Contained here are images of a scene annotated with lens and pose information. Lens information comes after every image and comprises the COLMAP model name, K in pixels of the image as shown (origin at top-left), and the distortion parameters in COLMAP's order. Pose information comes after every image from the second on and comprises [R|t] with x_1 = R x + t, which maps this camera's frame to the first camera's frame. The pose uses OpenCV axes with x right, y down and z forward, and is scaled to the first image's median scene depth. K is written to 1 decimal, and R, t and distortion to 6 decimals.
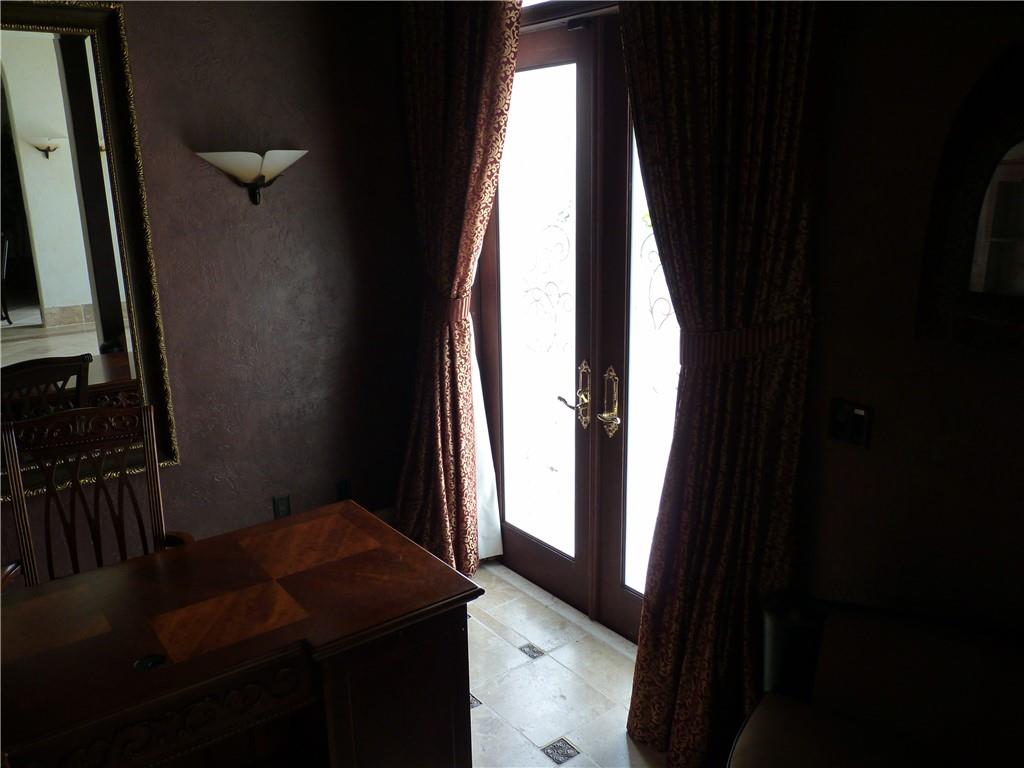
lens RADIAL K [[817.3, 0, 506.1], [0, 817.3, 383.2], [0, 0, 1]] dist [-0.024725, 0.011363]
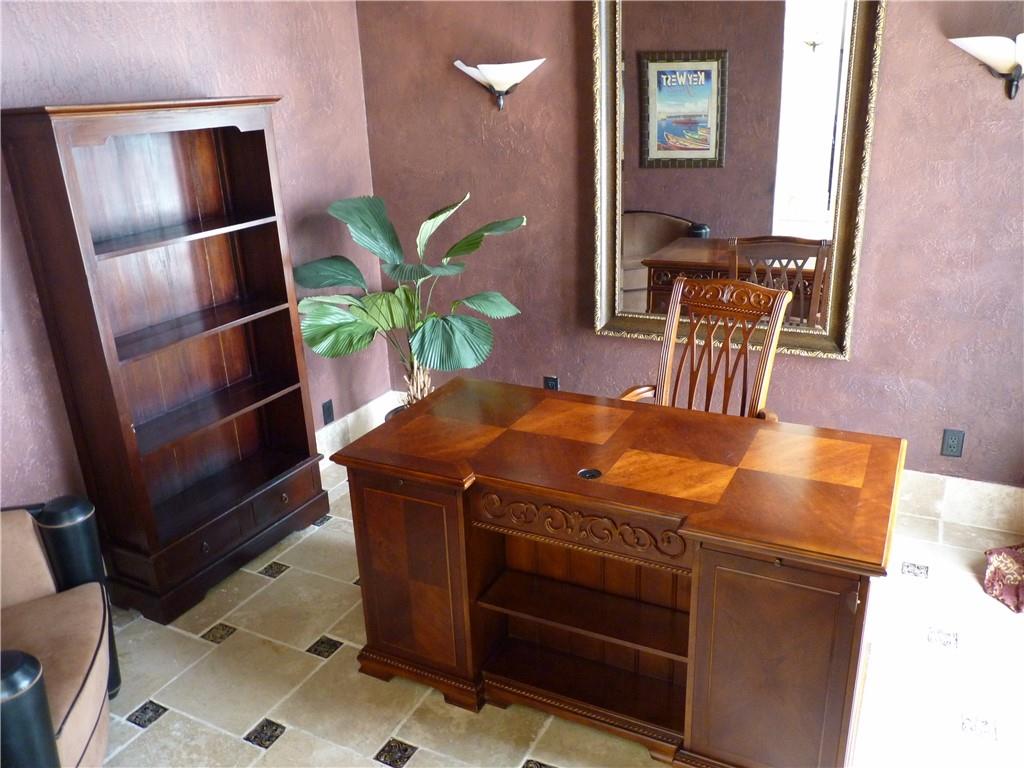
lens RADIAL K [[817.3, 0, 508.4], [0, 817.3, 384.8], [0, 0, 1]] dist [-0.024725, 0.011363]
pose [[0.436750, 0.310881, -0.844158, 0.343655], [-0.195333, 0.948772, 0.248347, -0.050588], [0.878120, 0.056427, 0.475102, 0.175354]]
